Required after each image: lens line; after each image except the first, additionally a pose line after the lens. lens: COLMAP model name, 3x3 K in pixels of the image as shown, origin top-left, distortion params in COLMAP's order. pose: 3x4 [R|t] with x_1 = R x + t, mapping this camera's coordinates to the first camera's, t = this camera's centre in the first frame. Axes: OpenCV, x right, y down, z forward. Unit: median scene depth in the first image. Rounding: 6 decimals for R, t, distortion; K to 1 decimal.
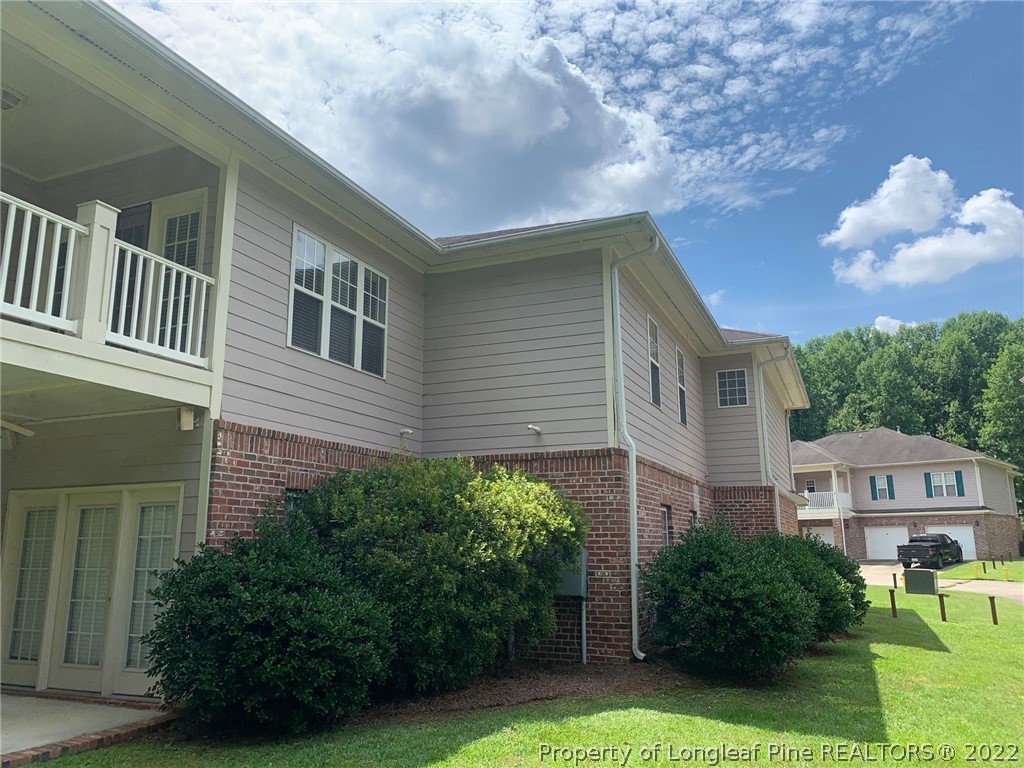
lens RADIAL K [[775.7, 0, 501.6], [0, 775.7, 383.7], [0, 0, 1]] dist [0.015512, -0.013473]
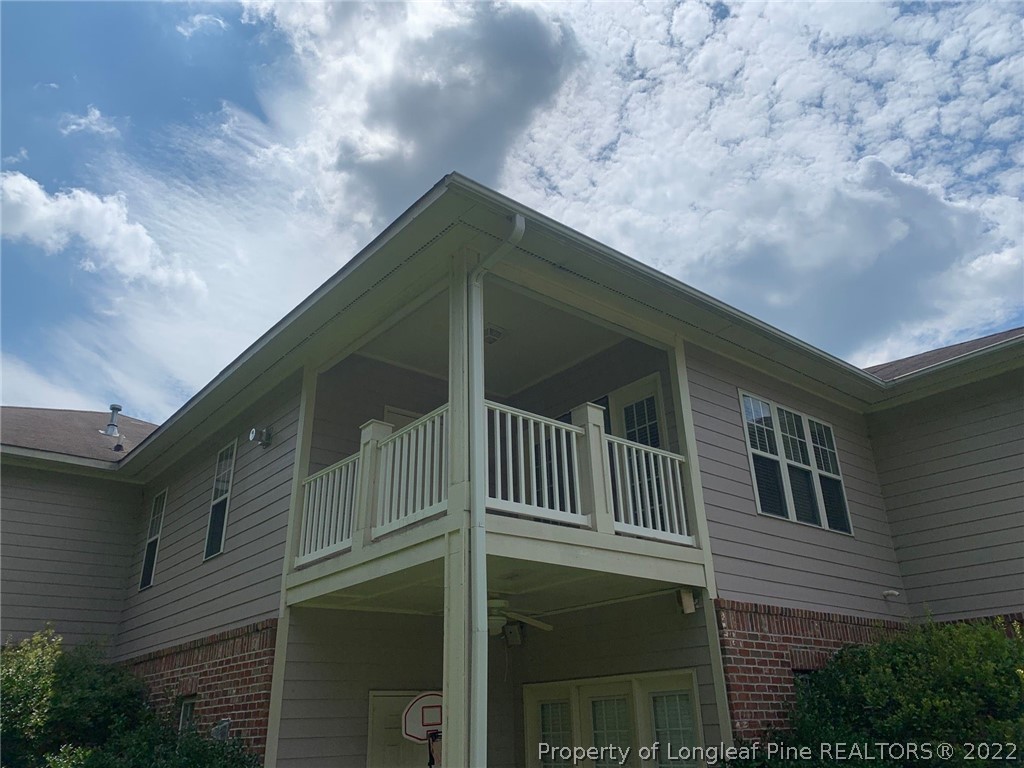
lens RADIAL K [[775.7, 0, 501.6], [0, 775.7, 383.7], [0, 0, 1]] dist [0.015512, -0.013473]
pose [[0.889993, -0.199037, -0.410241, -0.130877], [0.110523, 0.967036, -0.229406, -0.017723], [0.442378, 0.158829, 0.882653, -0.015657]]
